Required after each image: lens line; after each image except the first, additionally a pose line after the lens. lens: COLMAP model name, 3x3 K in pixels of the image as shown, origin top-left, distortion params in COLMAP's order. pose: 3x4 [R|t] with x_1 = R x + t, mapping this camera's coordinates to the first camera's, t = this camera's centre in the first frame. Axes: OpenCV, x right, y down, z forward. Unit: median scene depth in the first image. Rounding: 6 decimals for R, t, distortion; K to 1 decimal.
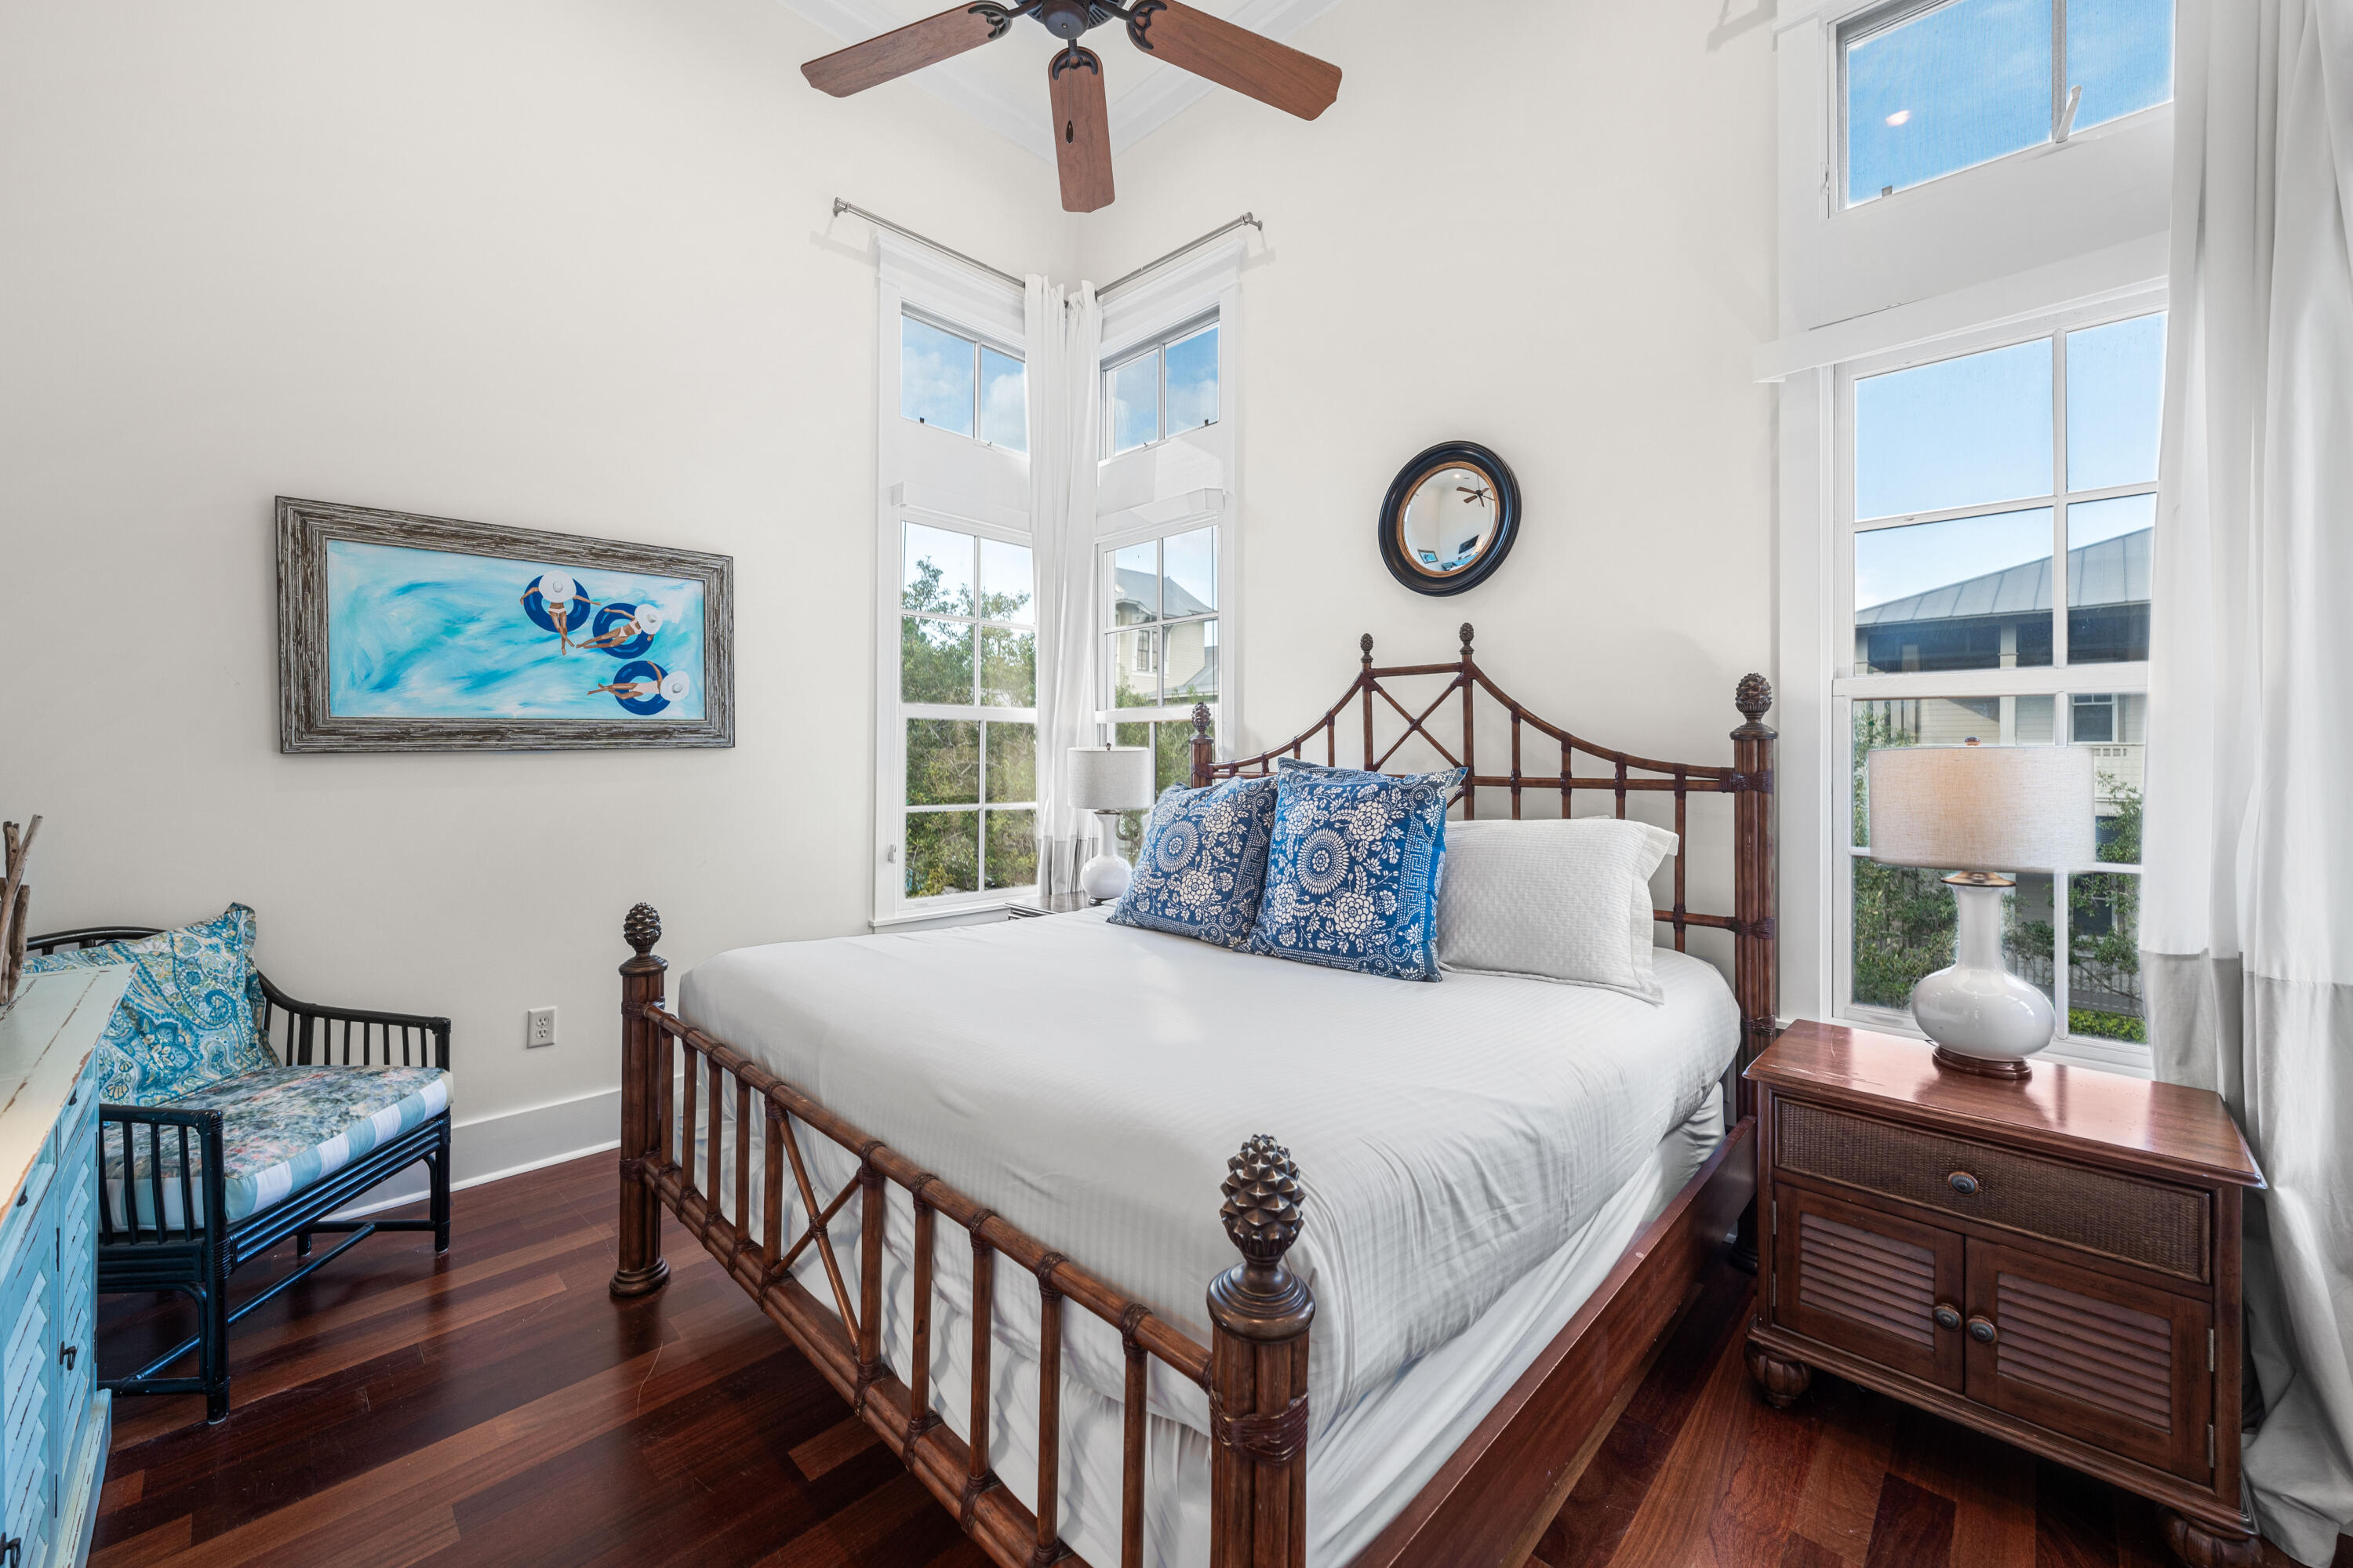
lens RADIAL K [[913.6, 0, 1183.7], [0, 913.6, 763.9], [0, 0, 1]] dist [0.003733, 0.000146]
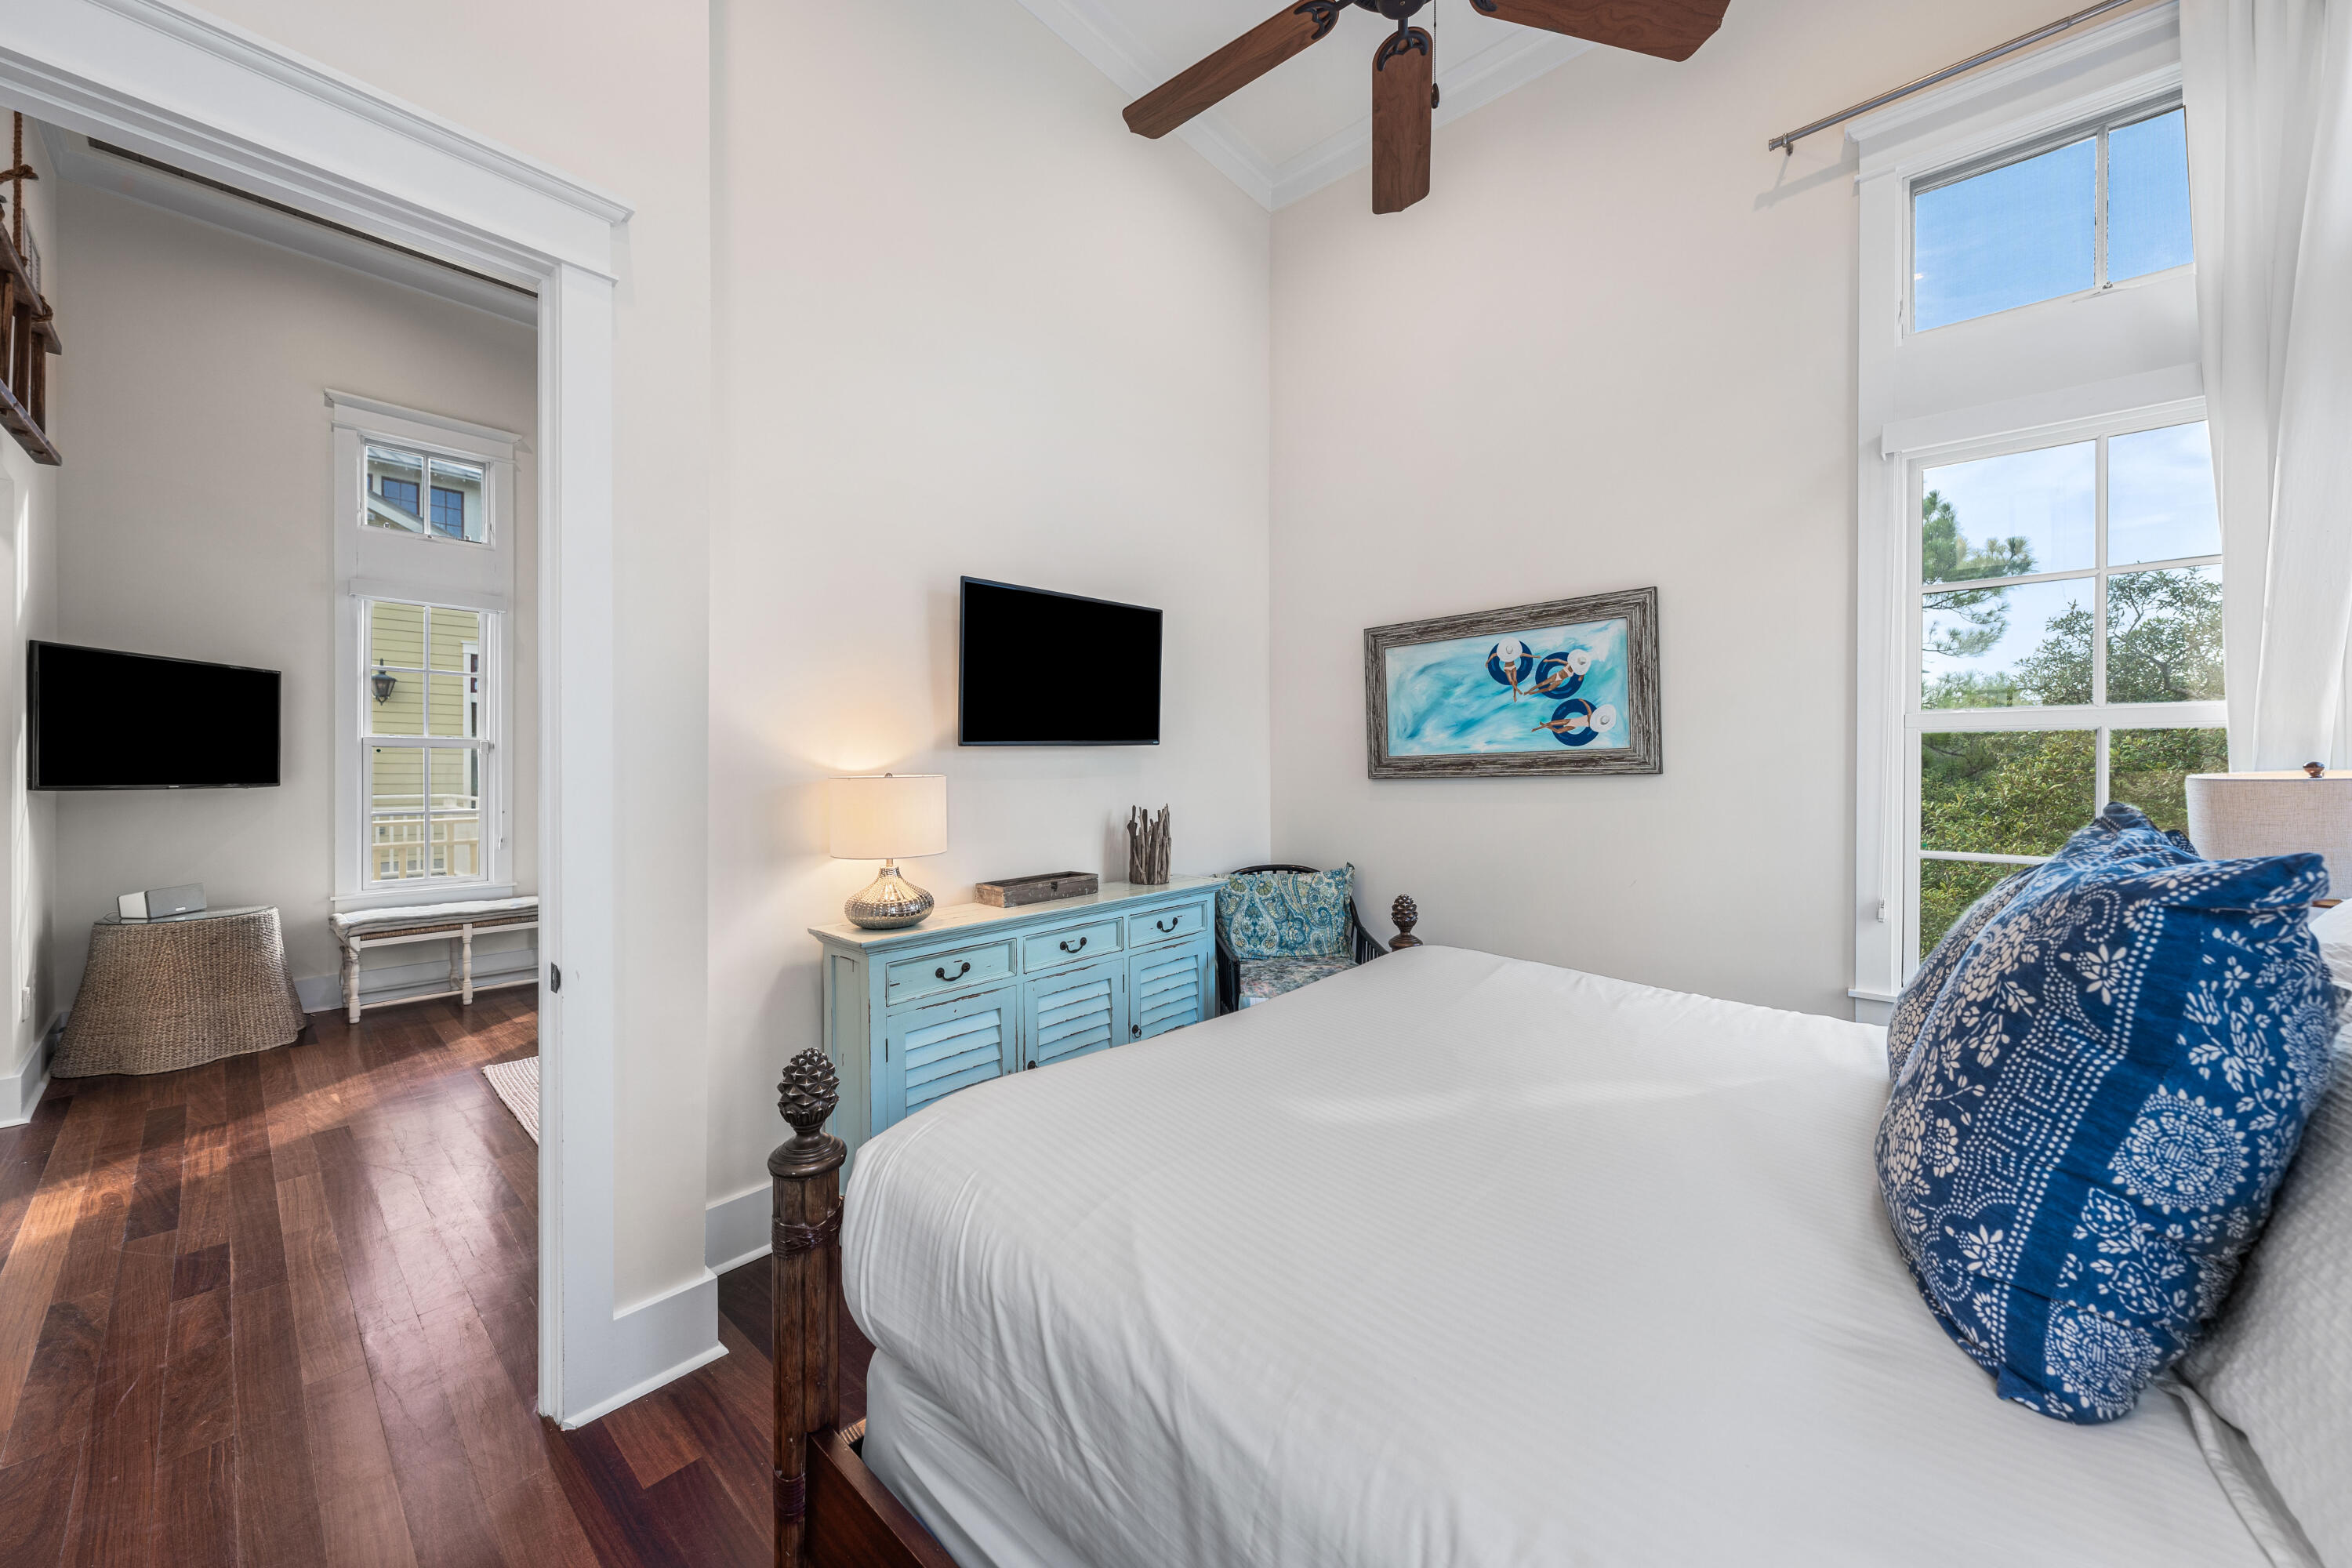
lens RADIAL K [[839.4, 0, 1187.3], [0, 839.4, 783.3], [0, 0, 1]] dist [-0.000354, -0.000129]
pose [[0.046139, 0.013376, -0.998845, 0.475674], [-0.009445, 0.999871, 0.012954, -0.016872], [0.998890, 0.008836, 0.046259, 0.497788]]
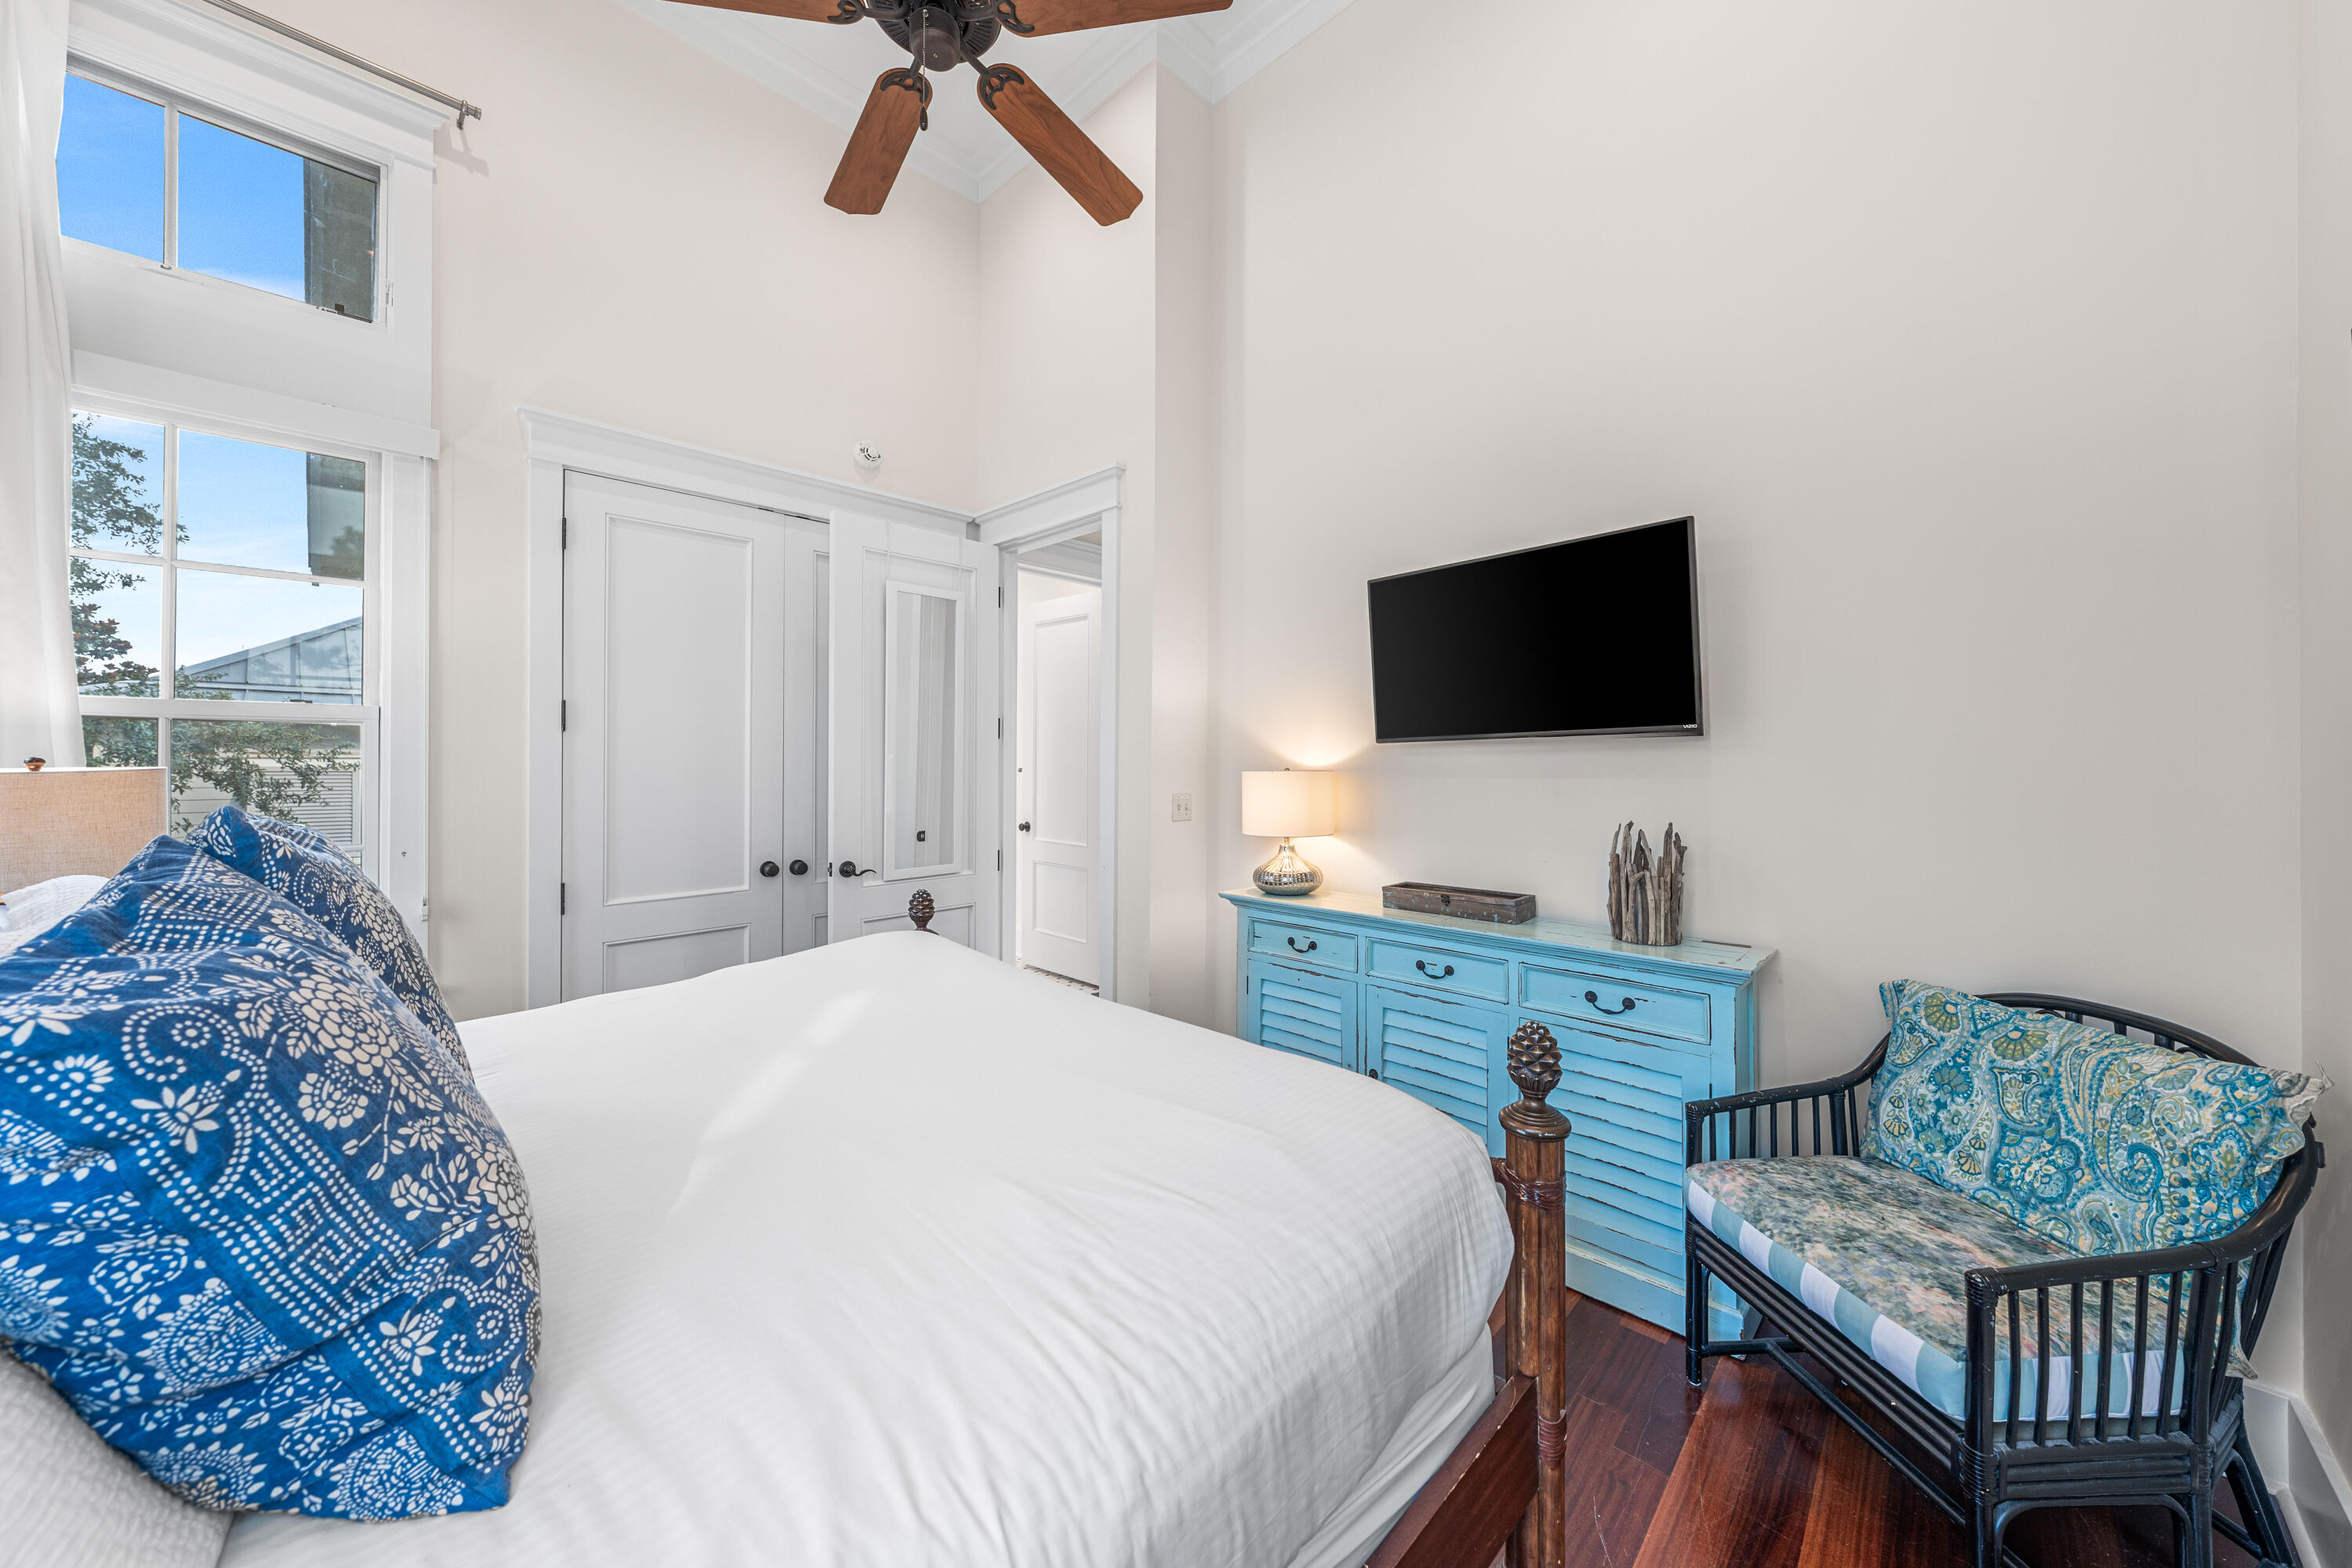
lens RADIAL K [[819.2, 0, 1179.9], [0, 819.2, 758.4], [0, 0, 1]] dist [-0.002788, -0.000086]
pose [[-0.999892, -0.010304, 0.010446, -0.260072], [-0.010224, 0.999918, 0.007710, -0.030766], [-0.010524, 0.007603, -0.999916, 1.242928]]
